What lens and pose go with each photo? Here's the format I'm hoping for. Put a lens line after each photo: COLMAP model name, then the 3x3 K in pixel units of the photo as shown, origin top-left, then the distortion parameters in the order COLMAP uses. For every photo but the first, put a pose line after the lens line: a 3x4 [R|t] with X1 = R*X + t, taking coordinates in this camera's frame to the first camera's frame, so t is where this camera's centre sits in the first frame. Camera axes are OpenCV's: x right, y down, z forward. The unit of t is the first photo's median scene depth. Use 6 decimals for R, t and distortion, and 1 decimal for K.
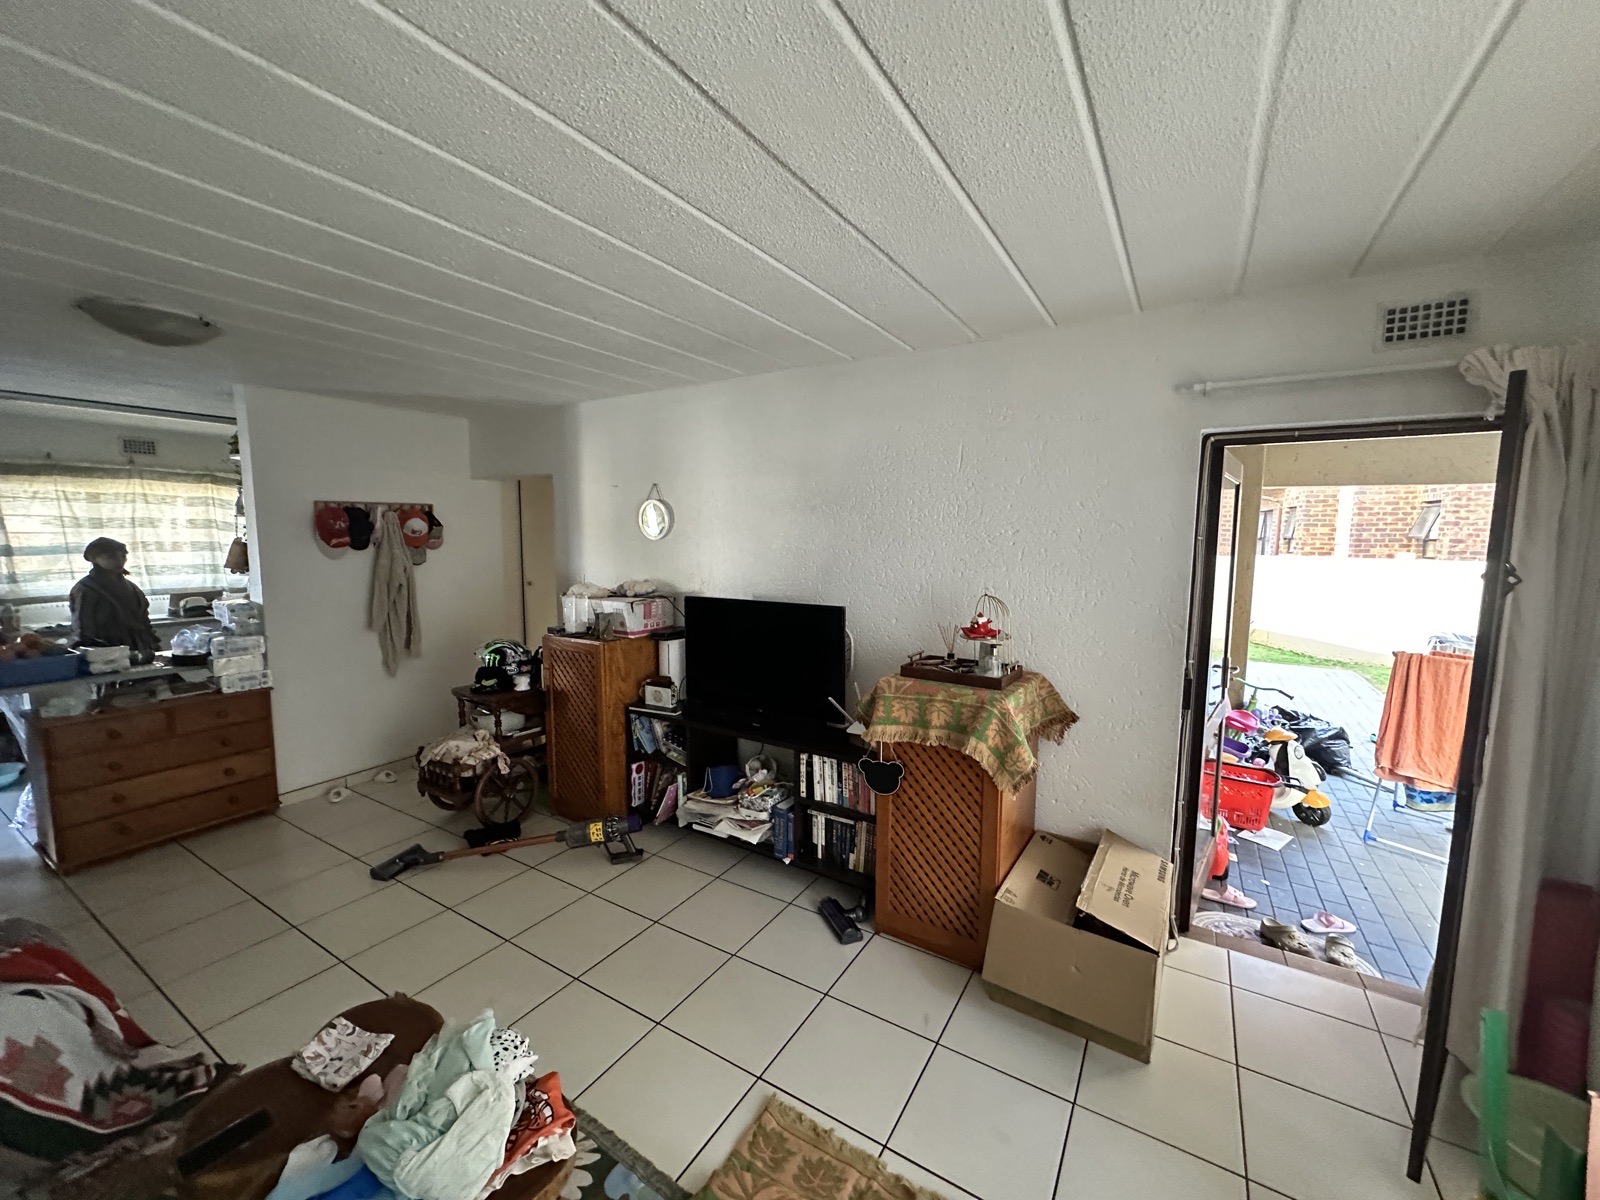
lens RADIAL K [[635.6, 0, 803.6], [0, 635.6, 595.3], [0, 0, 1]] dist [-0.004101, 0.000217]
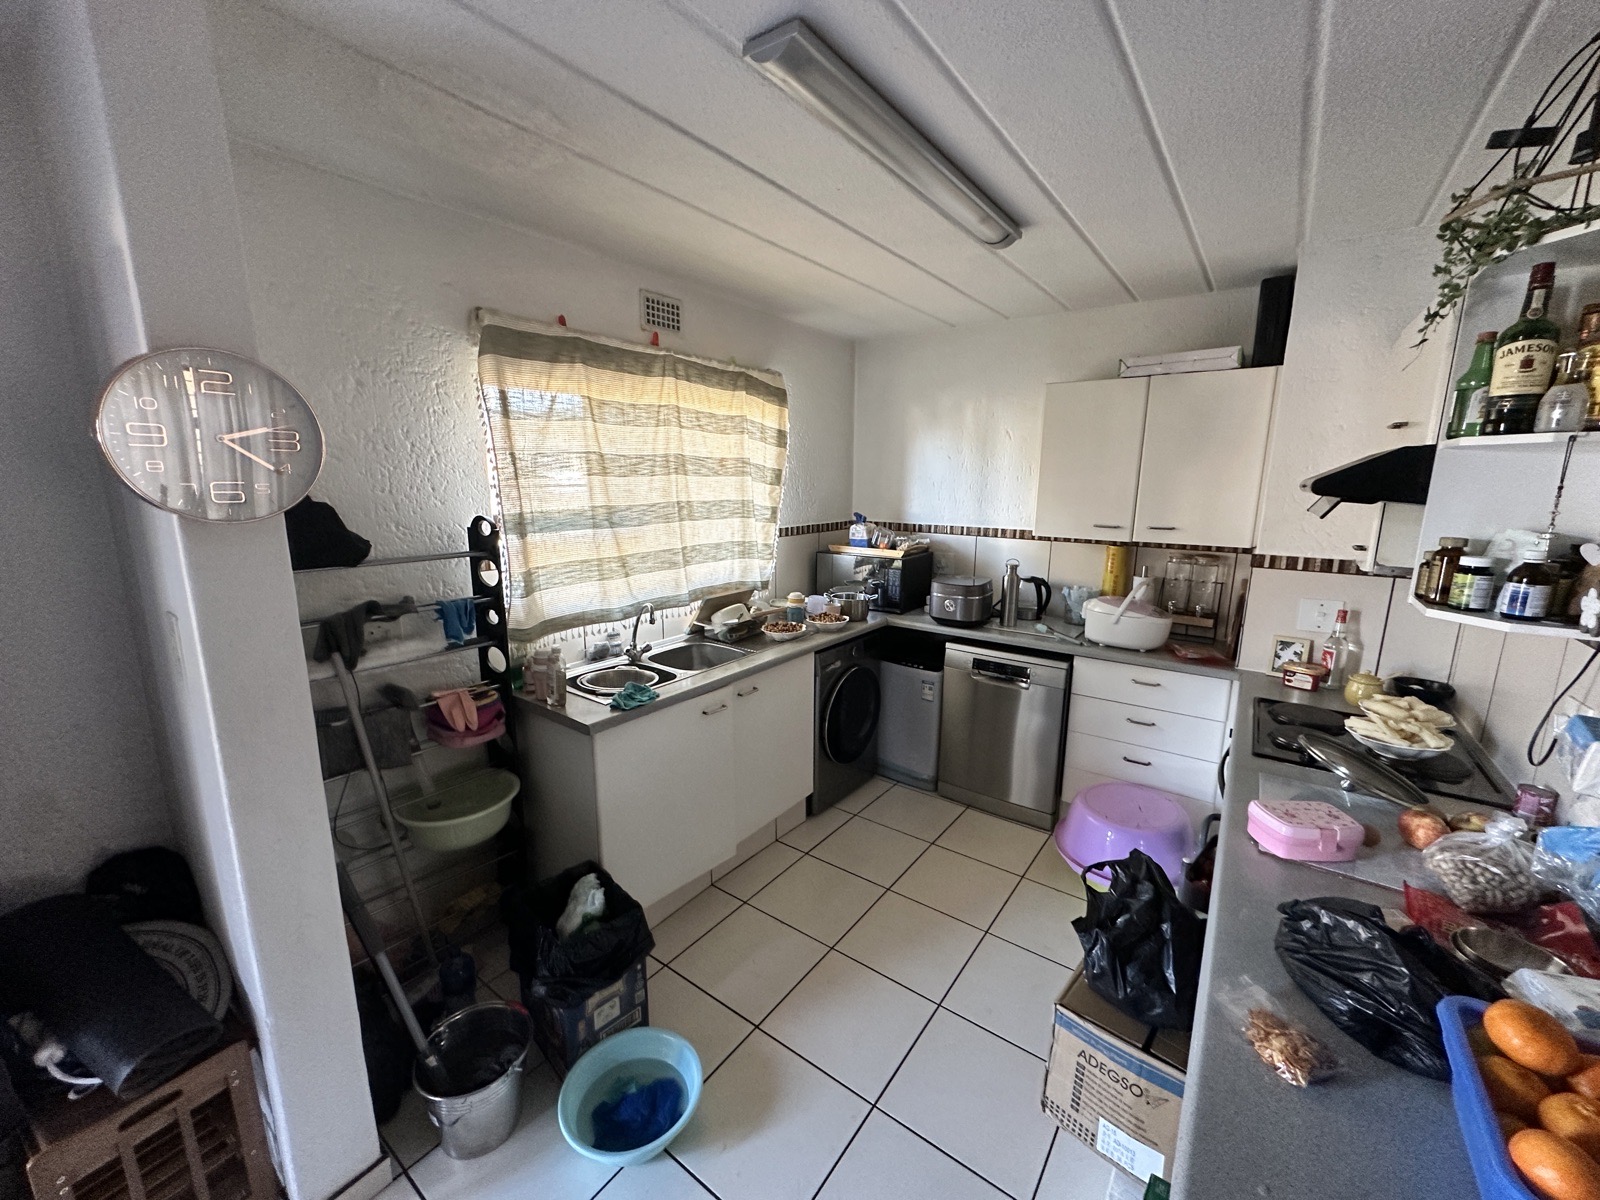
lens RADIAL K [[635.6, 0, 798.0], [0, 635.6, 602.3], [0, 0, 1]] dist [-0.004101, 0.000217]
pose [[0.995869, 0.010547, -0.090184, -0.880432], [-0.002422, 0.995963, 0.089732, -0.048715], [0.090767, -0.089143, 0.991874, 0.476099]]
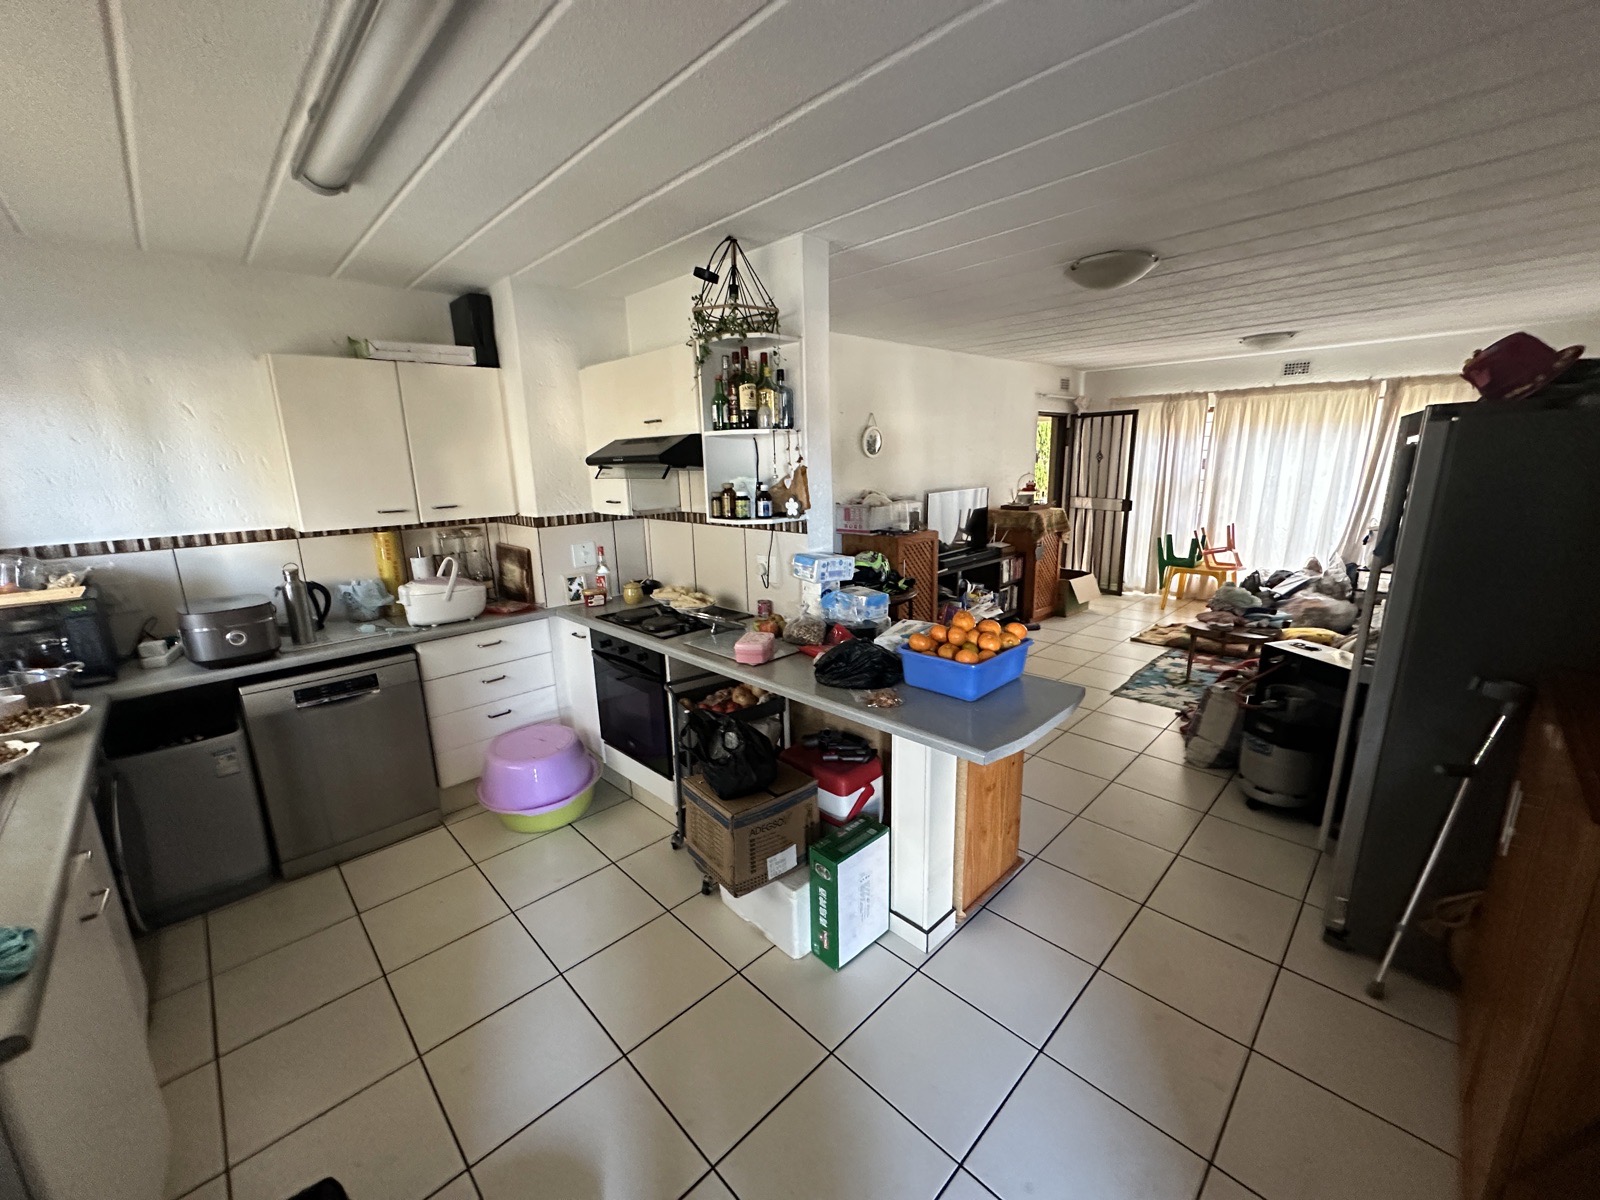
lens RADIAL K [[635.6, 0, 802.5], [0, 635.6, 601.7], [0, 0, 1]] dist [-0.004101, 0.000217]
pose [[0.245535, -0.238294, 0.939643, -1.244092], [0.128807, 0.968741, 0.212015, -0.067355], [-0.960792, 0.068976, 0.268553, 0.637914]]
